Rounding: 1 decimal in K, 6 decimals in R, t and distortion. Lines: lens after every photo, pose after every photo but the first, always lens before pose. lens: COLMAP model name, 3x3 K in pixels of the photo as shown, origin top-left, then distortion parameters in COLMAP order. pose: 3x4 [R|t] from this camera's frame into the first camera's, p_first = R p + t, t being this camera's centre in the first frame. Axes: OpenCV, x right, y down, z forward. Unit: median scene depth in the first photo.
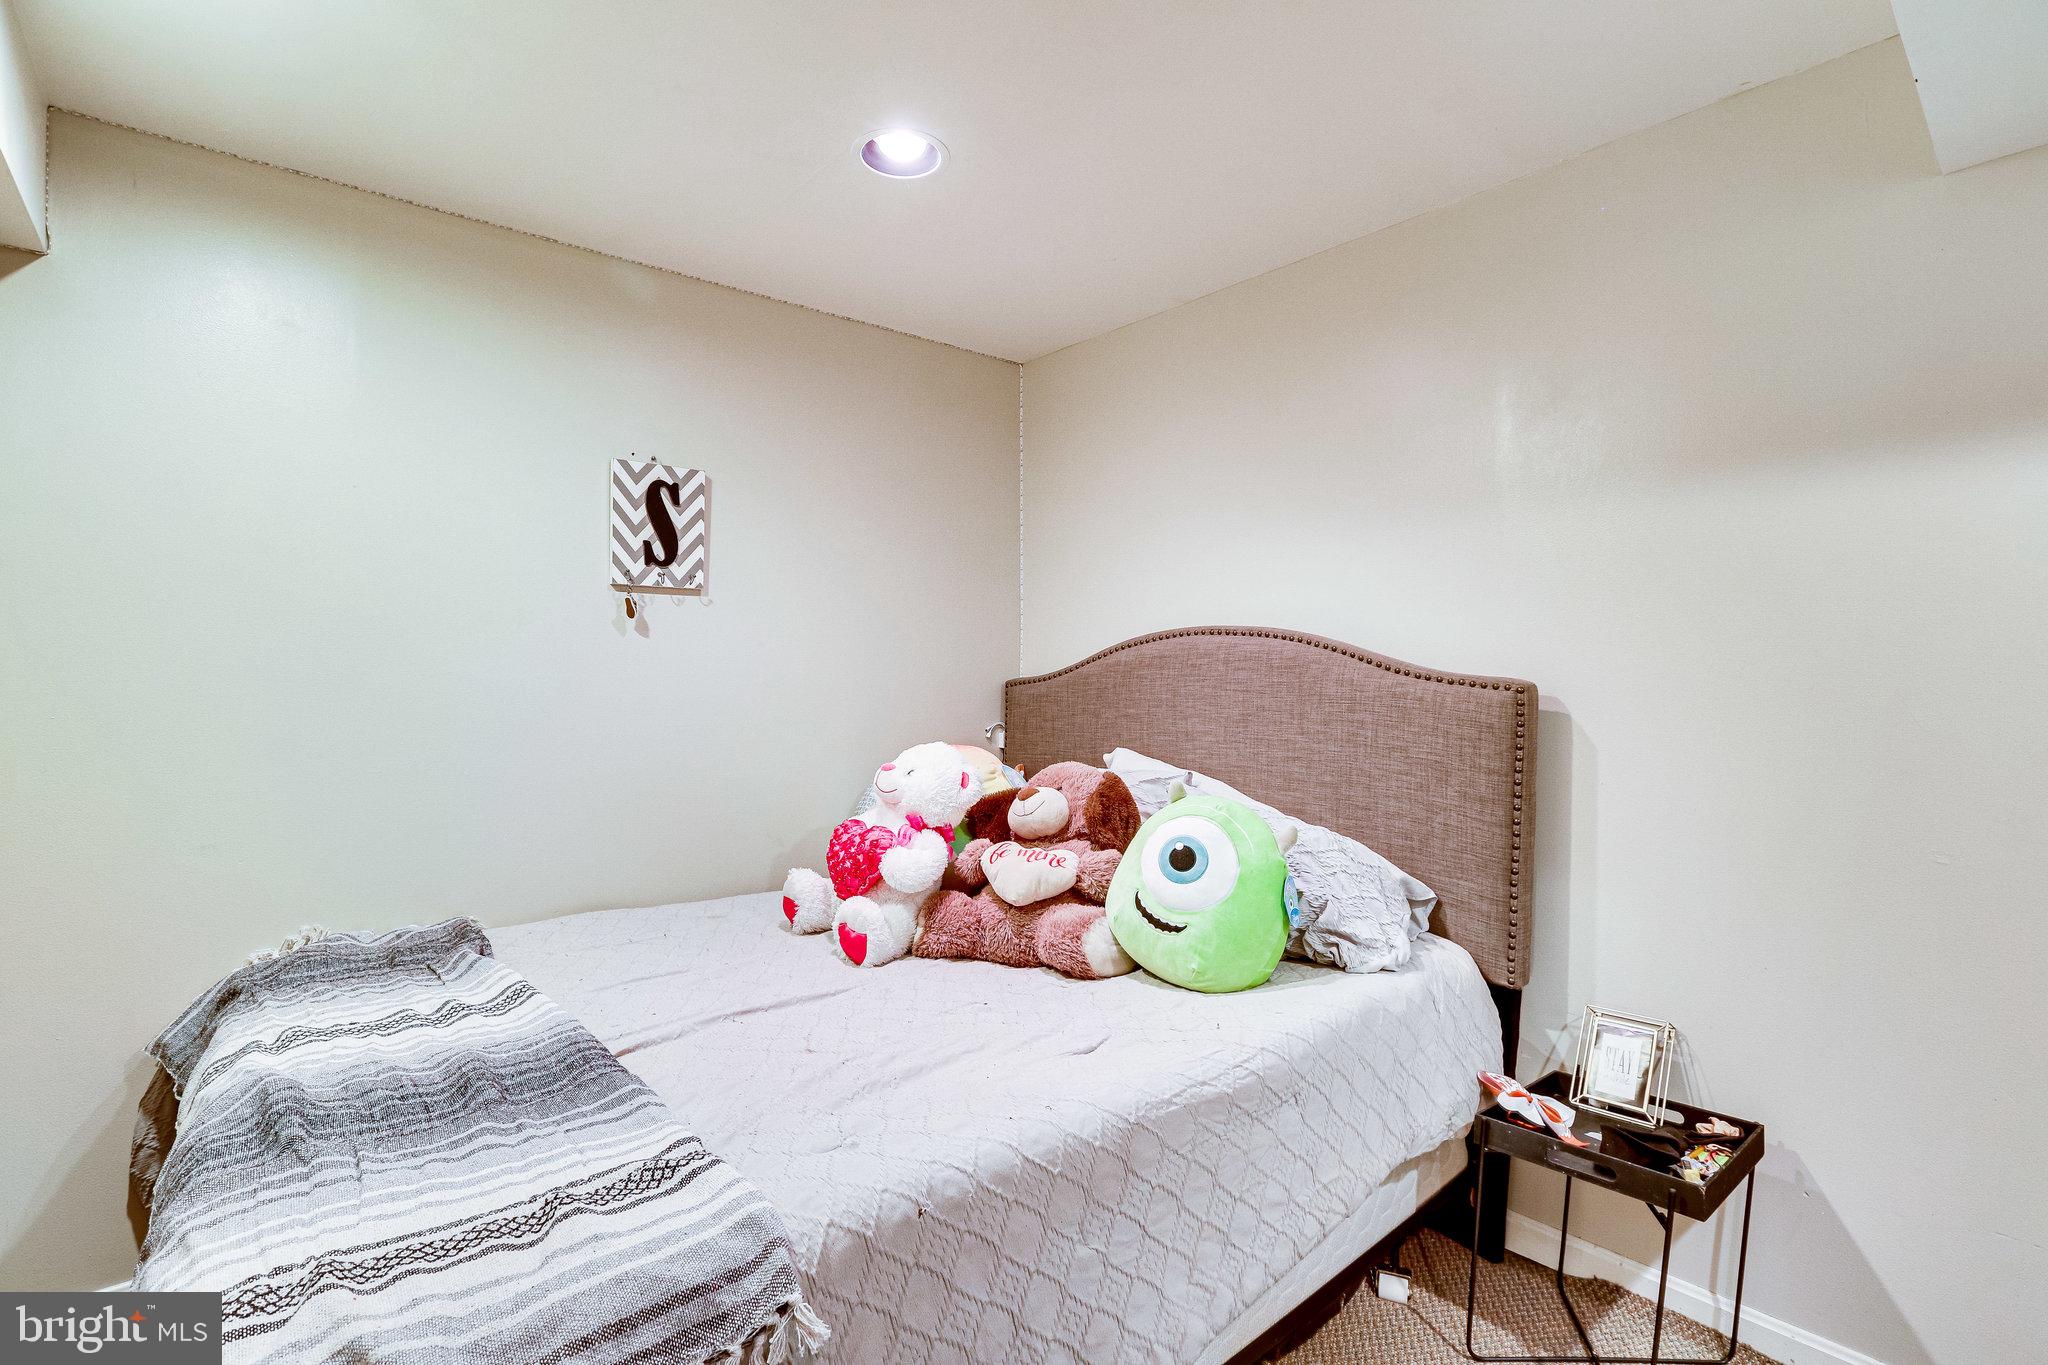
lens RADIAL K [[935.5, 0, 1032.0], [0, 935.5, 677.8], [0, 0, 1]] dist [-0.038469, 0.007662]
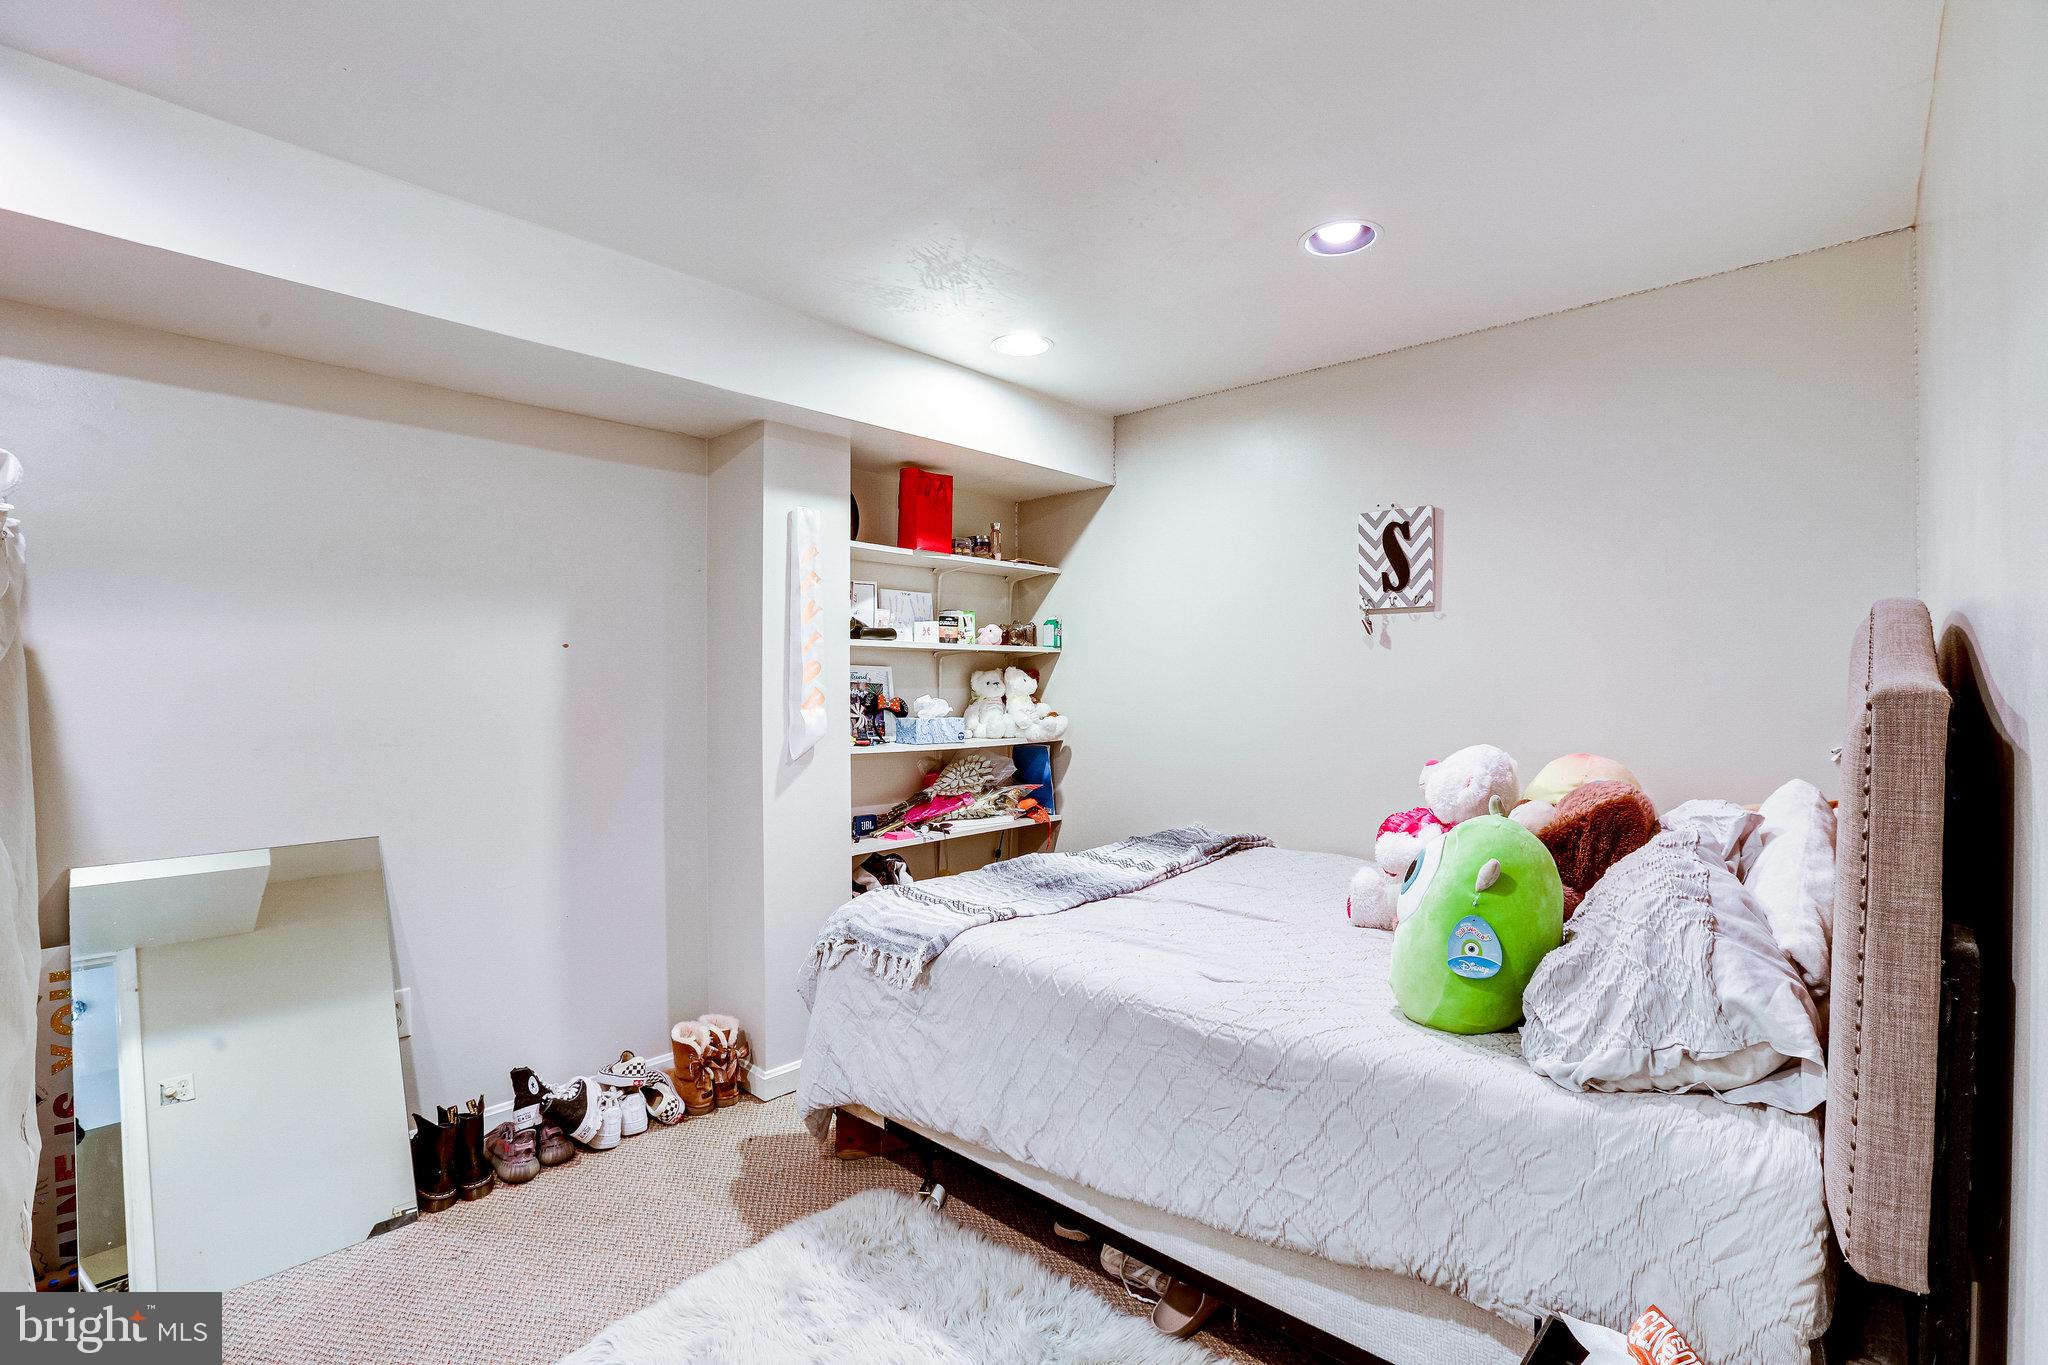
lens RADIAL K [[935.5, 0, 1033.7], [0, 935.5, 685.2], [0, 0, 1]] dist [-0.038469, 0.007662]
pose [[0.134426, 0.010459, -0.990868, 0.773064], [-0.000771, 0.999945, 0.010450, -0.007092], [0.990923, -0.000641, 0.134427, 0.356710]]
